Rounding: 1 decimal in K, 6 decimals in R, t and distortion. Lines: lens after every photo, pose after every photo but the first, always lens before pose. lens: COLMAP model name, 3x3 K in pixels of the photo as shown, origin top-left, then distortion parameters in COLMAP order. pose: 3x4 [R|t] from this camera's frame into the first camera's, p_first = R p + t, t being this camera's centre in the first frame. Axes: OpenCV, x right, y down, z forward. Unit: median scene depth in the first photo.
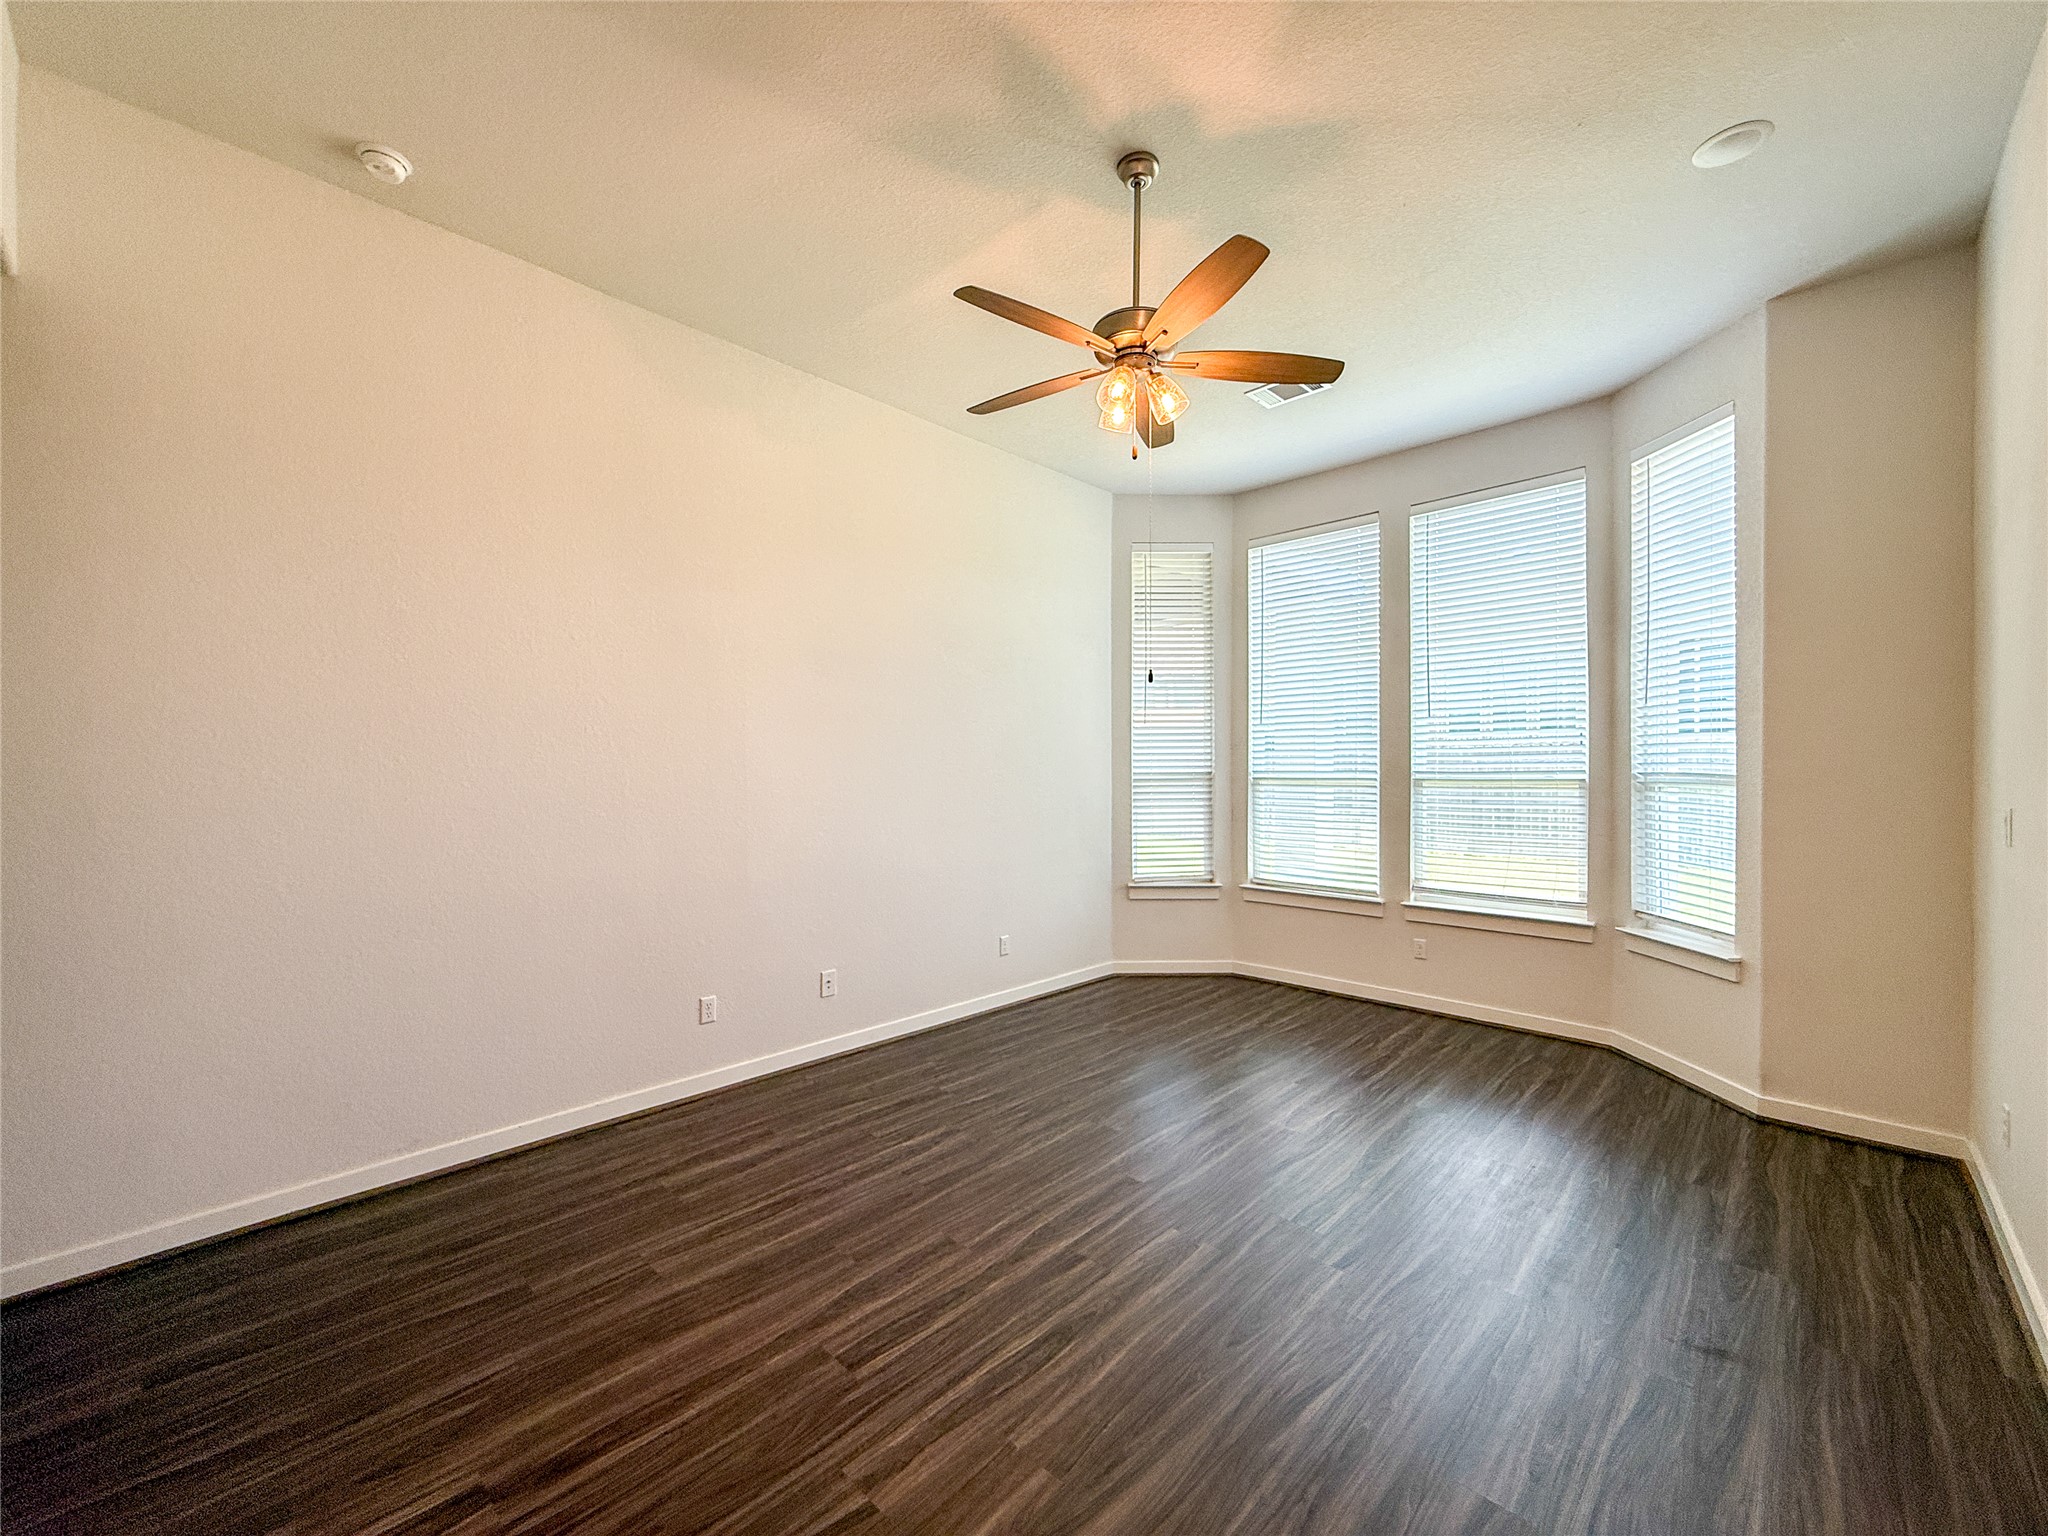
lens RADIAL K [[819.8, 0, 1020.9], [0, 819.8, 770.8], [0, 0, 1]] dist [-0.000095, -0.000388]
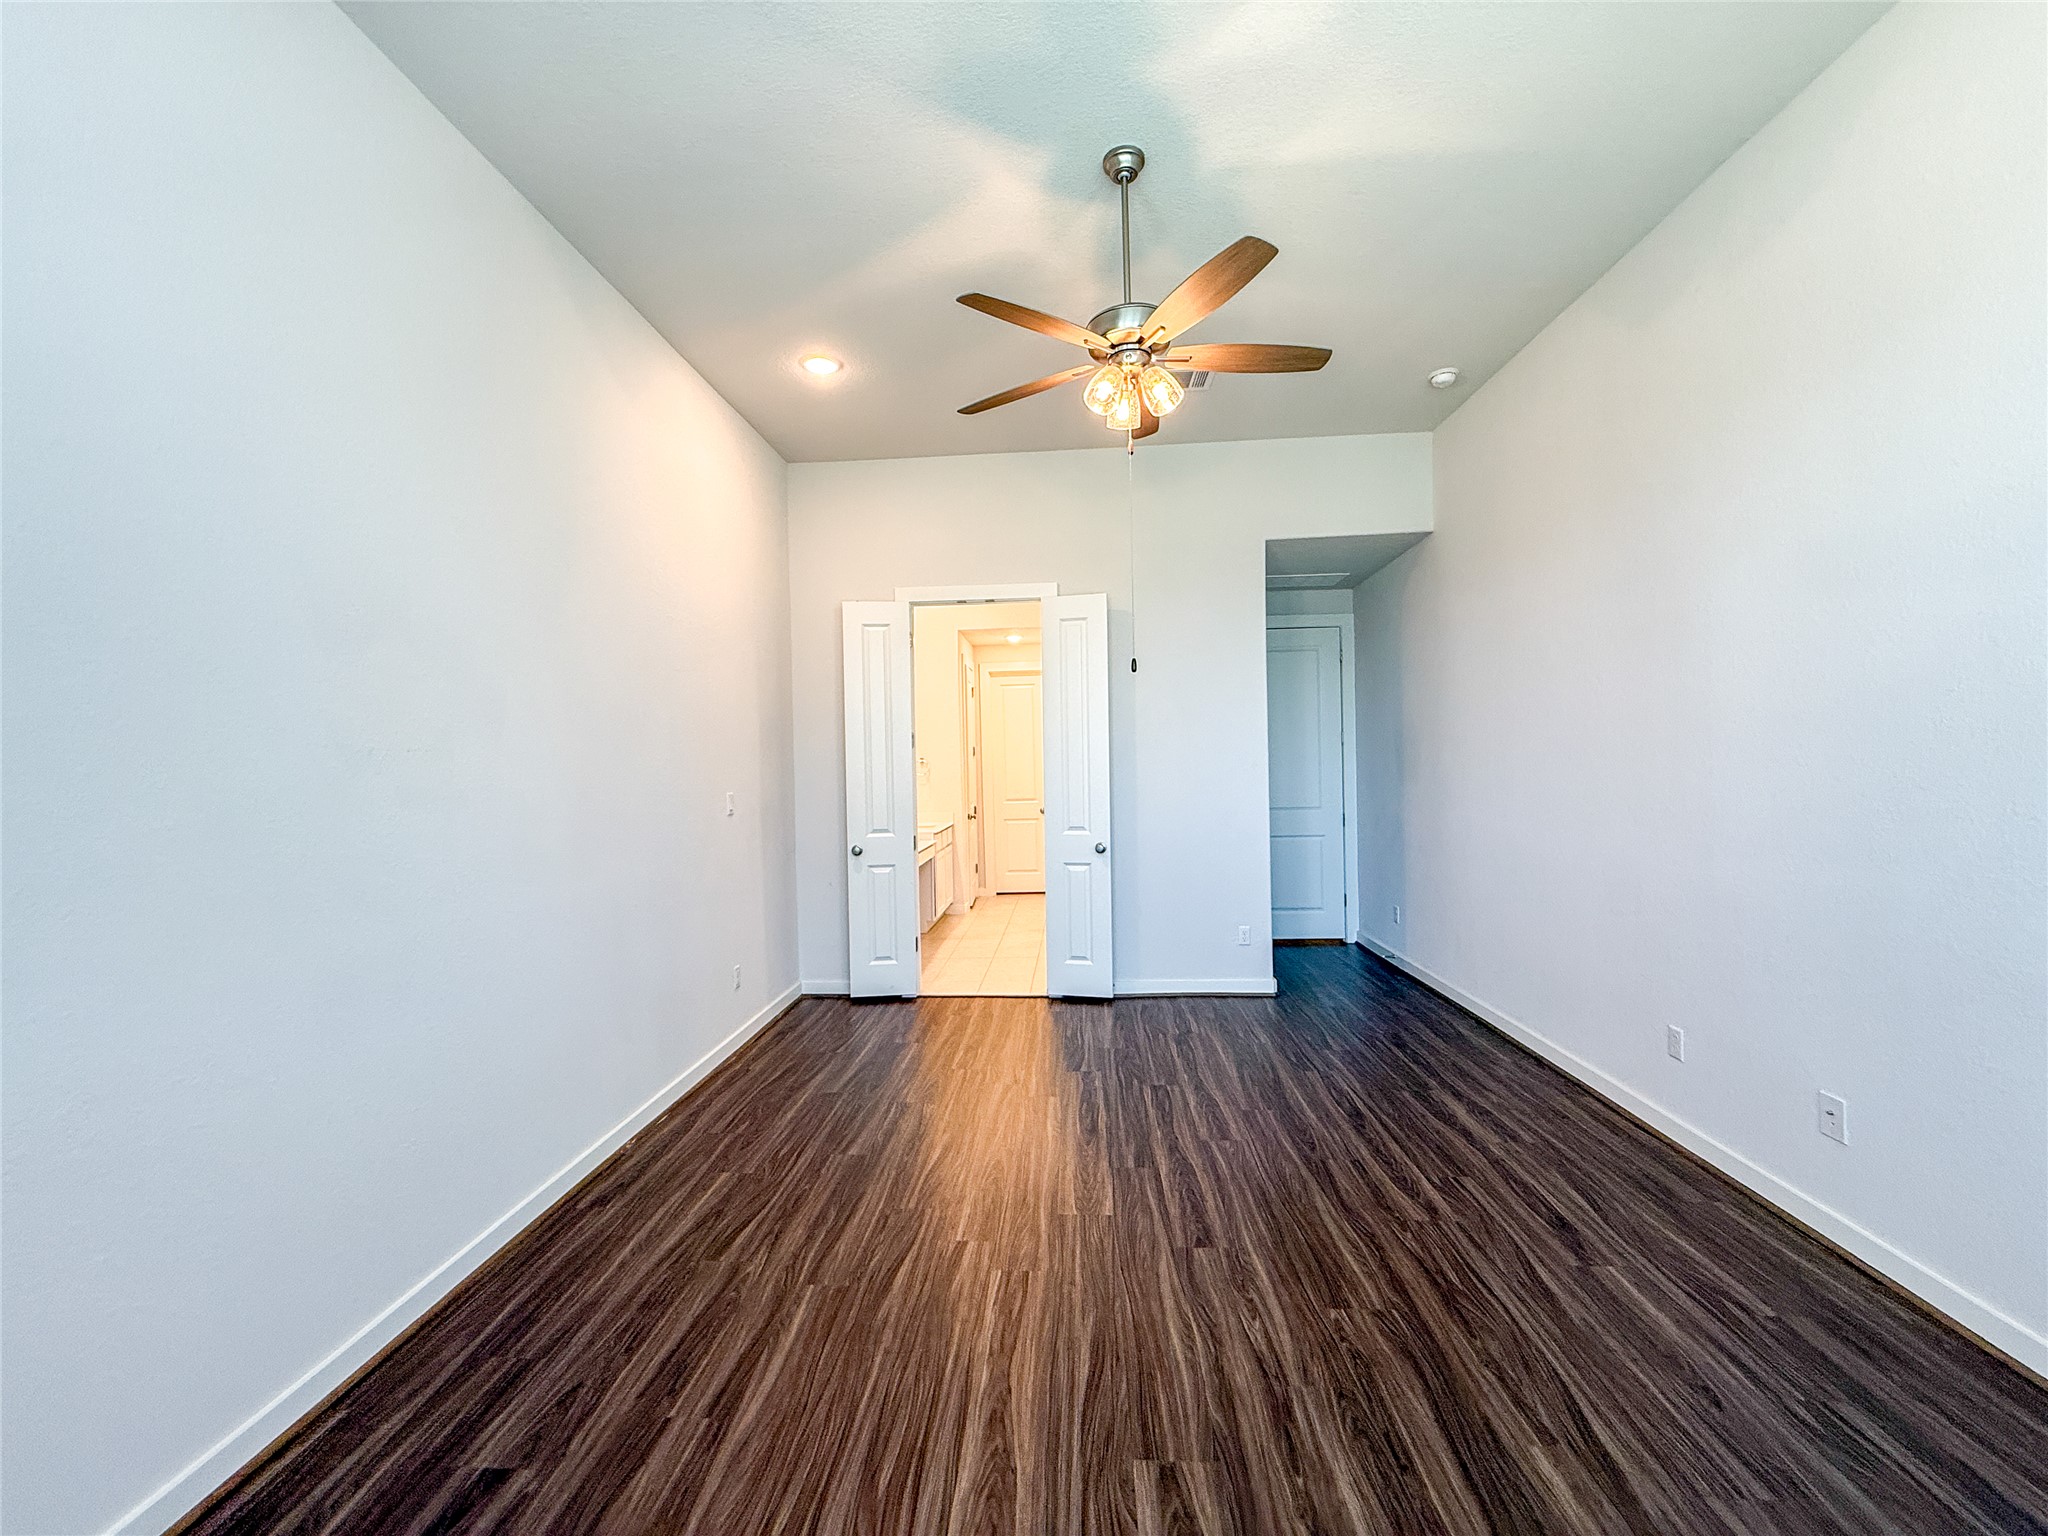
lens RADIAL K [[816.5, 0, 1020.5], [0, 816.5, 773.3], [0, 0, 1]] dist [0.000057, -0.000213]
pose [[-0.766002, 0.024831, -0.642358, 0.675199], [0.018245, 0.999691, 0.016888, -0.005617], [0.642579, 0.001216, -0.766218, 1.264774]]
